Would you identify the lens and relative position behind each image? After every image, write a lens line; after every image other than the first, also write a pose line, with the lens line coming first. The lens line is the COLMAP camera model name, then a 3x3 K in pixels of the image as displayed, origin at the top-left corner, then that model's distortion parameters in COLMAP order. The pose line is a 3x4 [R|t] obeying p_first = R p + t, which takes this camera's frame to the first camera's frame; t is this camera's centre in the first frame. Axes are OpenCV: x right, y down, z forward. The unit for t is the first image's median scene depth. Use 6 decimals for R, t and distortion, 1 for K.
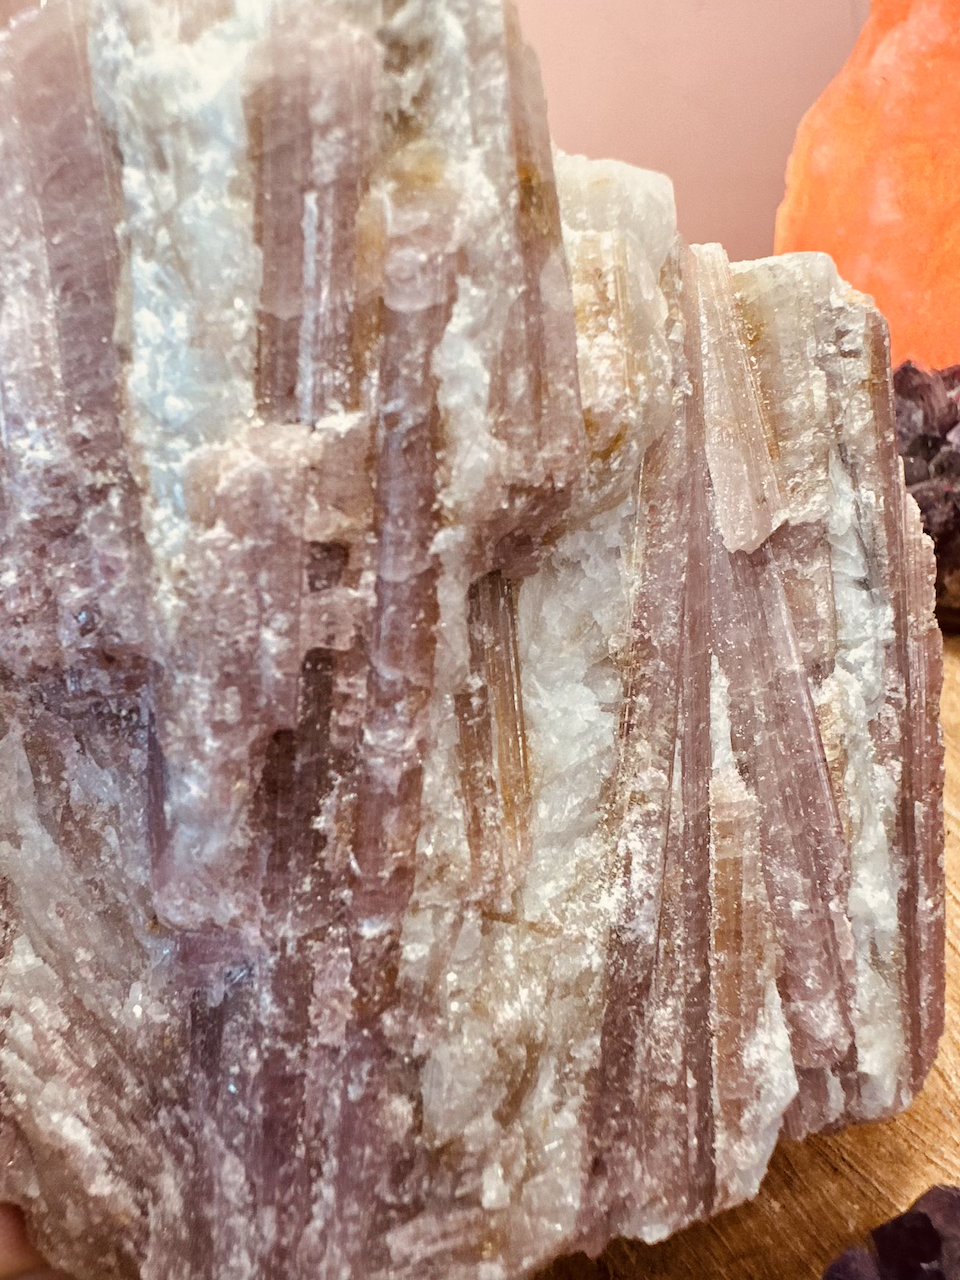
lens RADIAL K [[956.9, 0, 395.1], [0, 956.9, 585.7], [0, 0, 1]] dist [-0.022100, 0.013469]
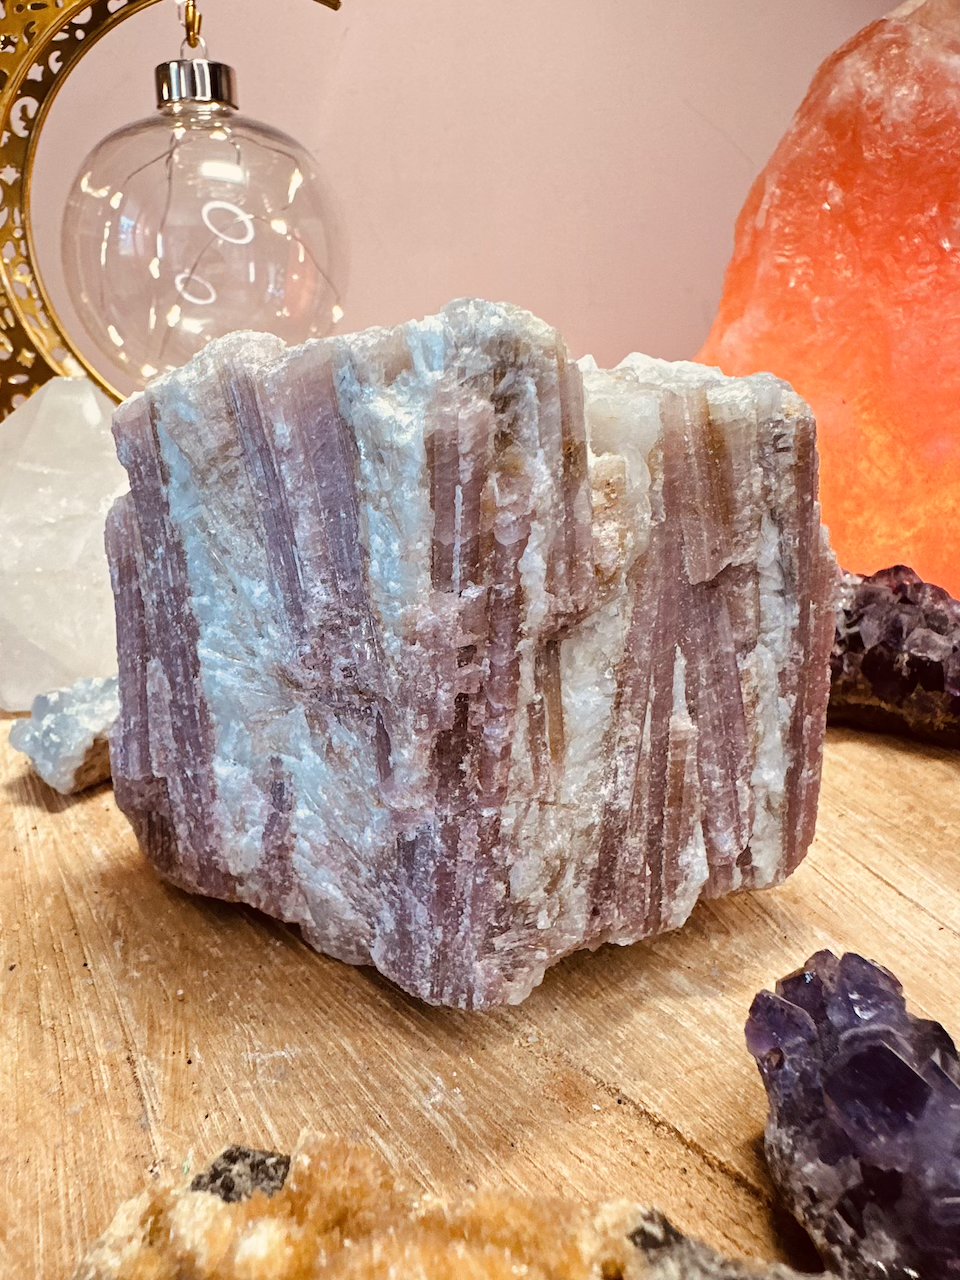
lens RADIAL K [[956.9, 0, 394.4], [0, 956.9, 598.8], [0, 0, 1]] dist [-0.022100, 0.013469]
pose [[0.997213, -0.005875, -0.074378, -0.065445], [0.024089, 0.968858, 0.246441, -0.600575], [0.070614, -0.247546, 0.966299, -0.913561]]
